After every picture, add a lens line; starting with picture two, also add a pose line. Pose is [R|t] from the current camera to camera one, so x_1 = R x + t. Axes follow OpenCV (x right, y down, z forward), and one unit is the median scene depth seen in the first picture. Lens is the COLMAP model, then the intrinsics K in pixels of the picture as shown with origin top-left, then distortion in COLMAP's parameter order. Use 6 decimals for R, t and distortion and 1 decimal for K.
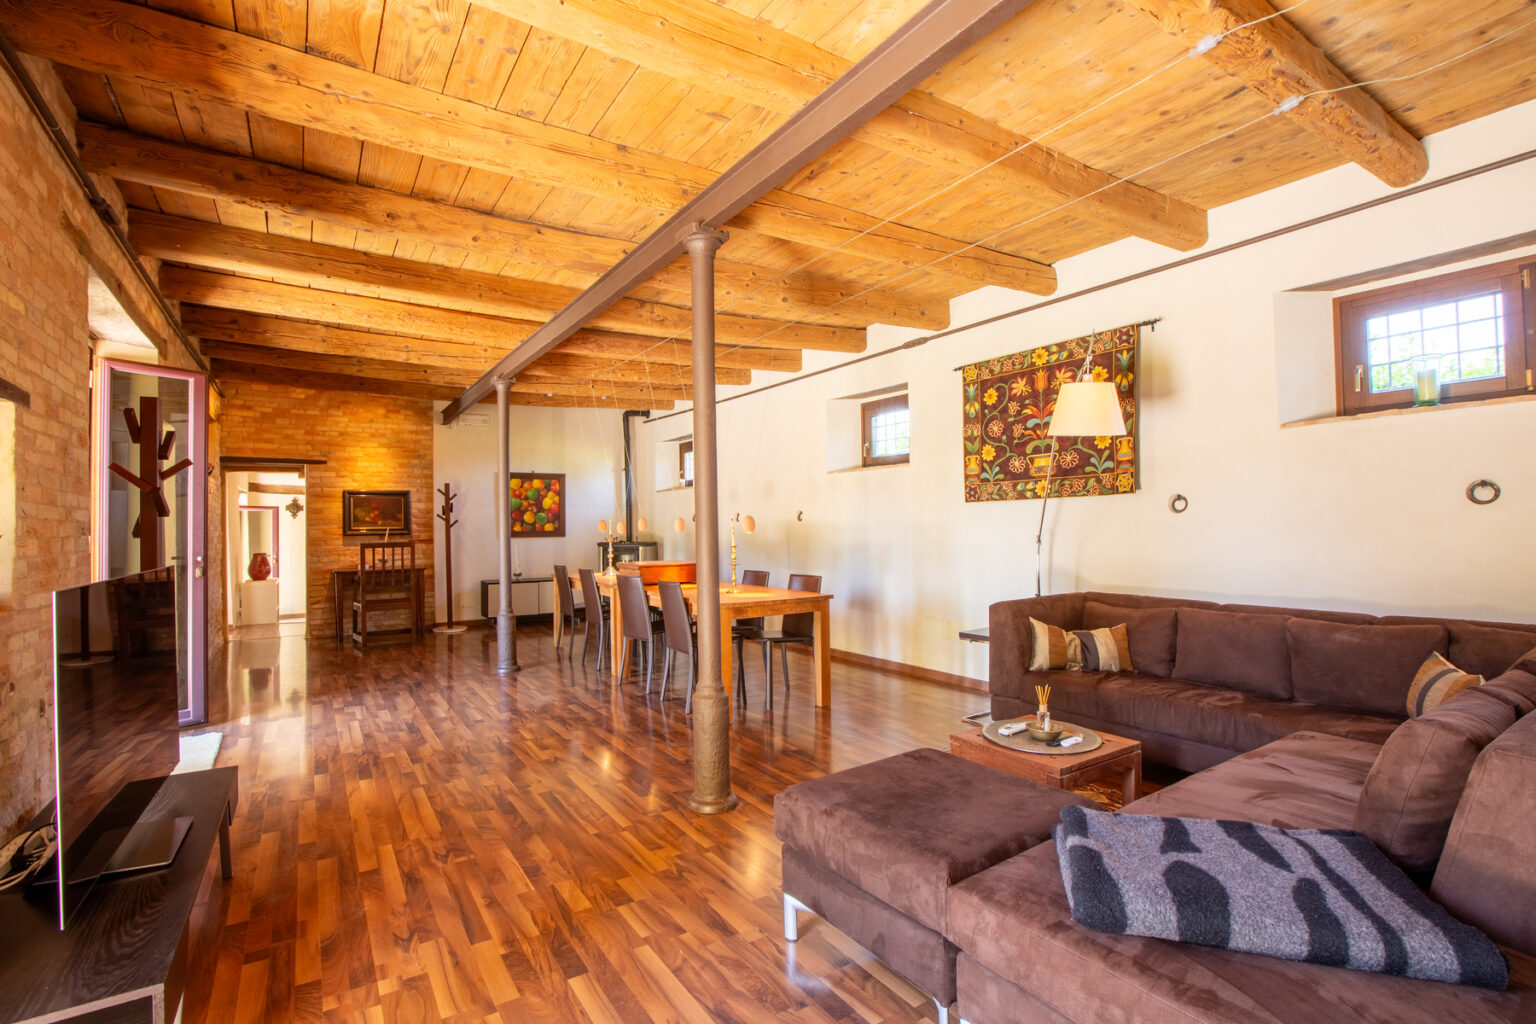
lens RADIAL K [[711.4, 0, 761.7], [0, 711.4, 509.5], [0, 0, 1]] dist [-0.069605, 0.033171]
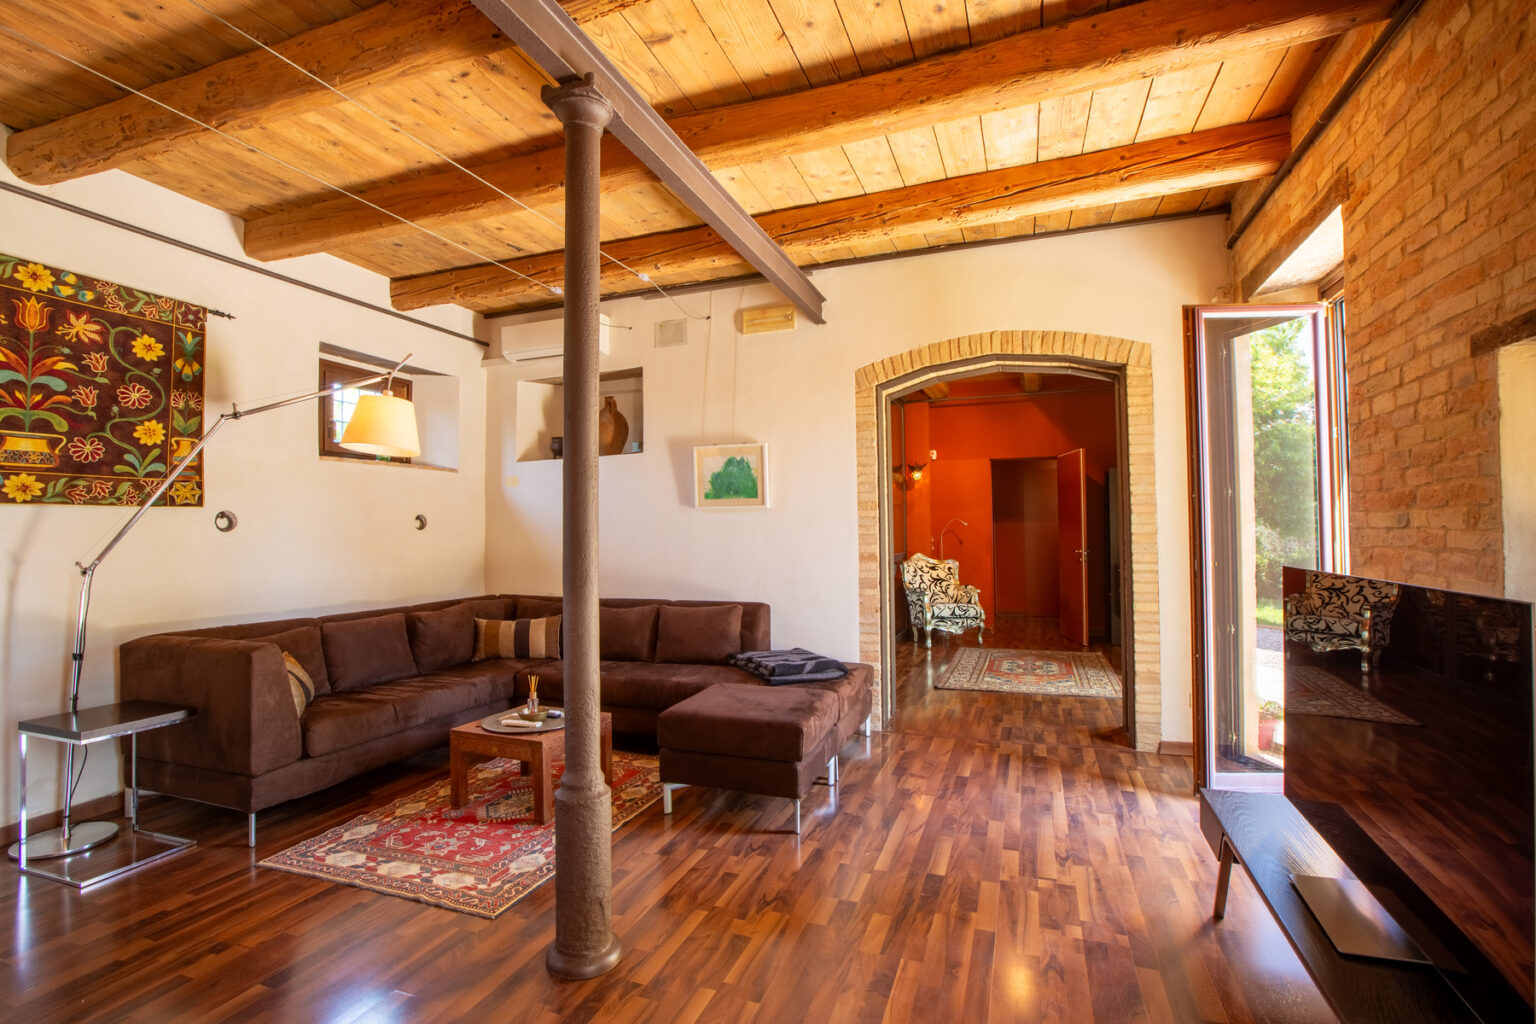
lens RADIAL K [[712.9, 0, 768.0], [0, 712.9, 512.0], [0, 0, 1]] dist [-0.059504, 0.022583]
pose [[-0.596604, 0.044564, 0.801298, -0.272302], [0.002644, 0.998561, -0.053566, 0.014681], [-0.802532, -0.029839, -0.595863, 0.481805]]
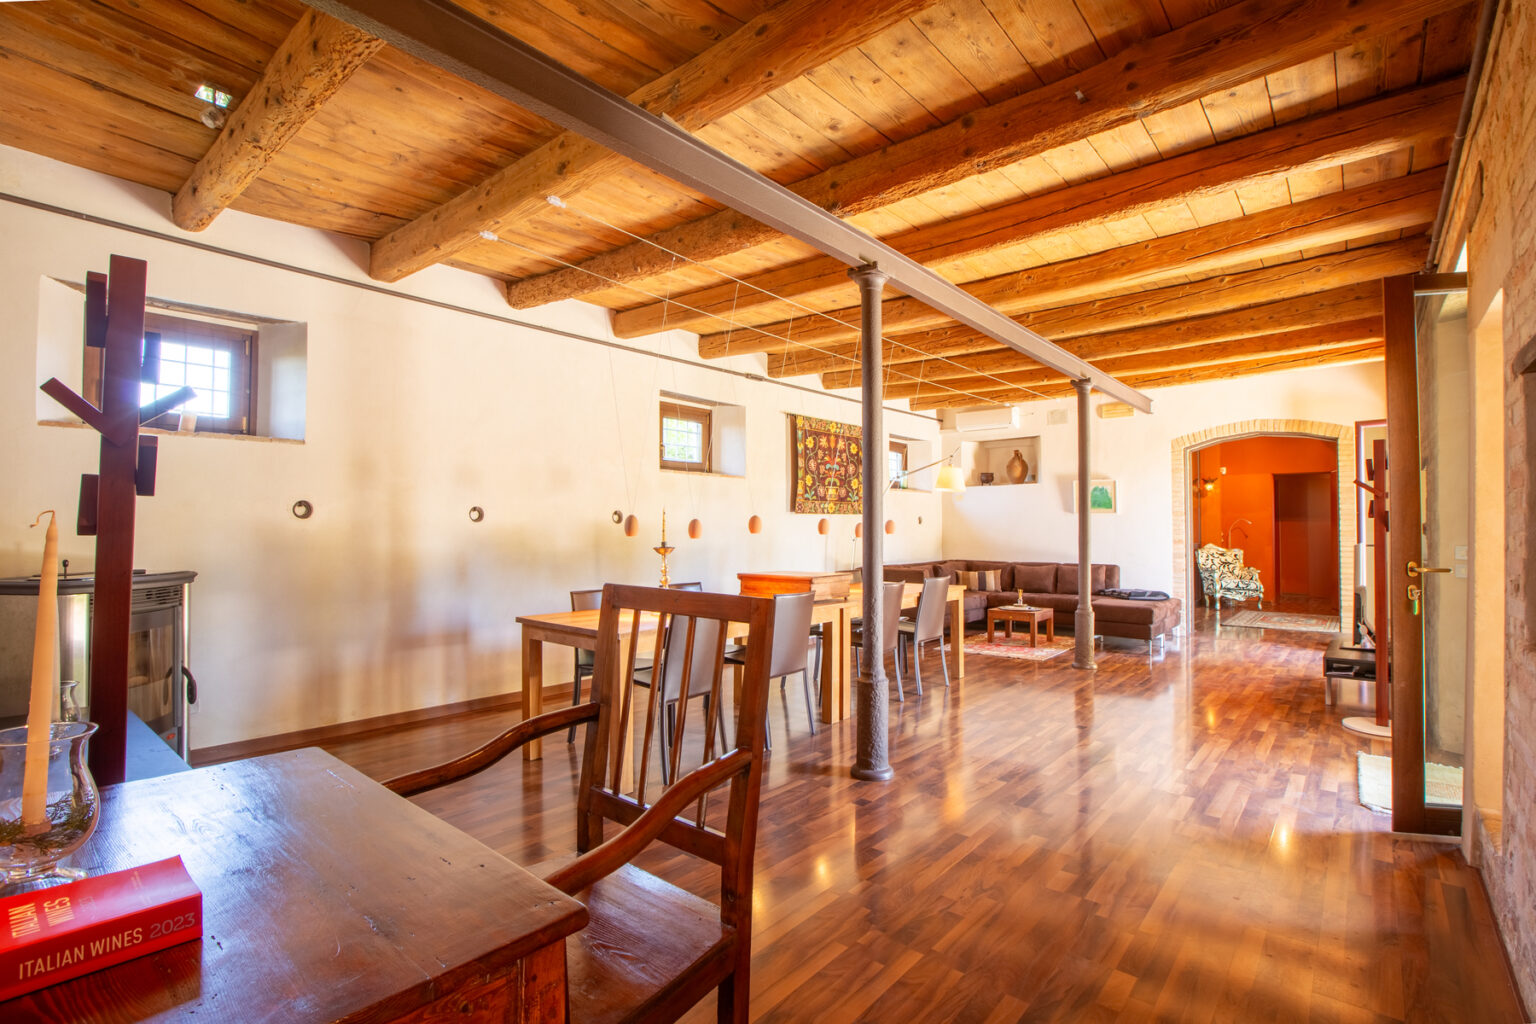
lens RADIAL K [[738.6, 0, 768.0], [0, 738.6, 512.0], [0, 0, 1]] dist [-0.068513, 0.039696]
pose [[-0.290978, 0.033270, 0.956151, -0.691257], [-0.017351, 0.999047, -0.040044, 0.029600], [-0.956573, -0.028242, -0.290123, 0.946510]]
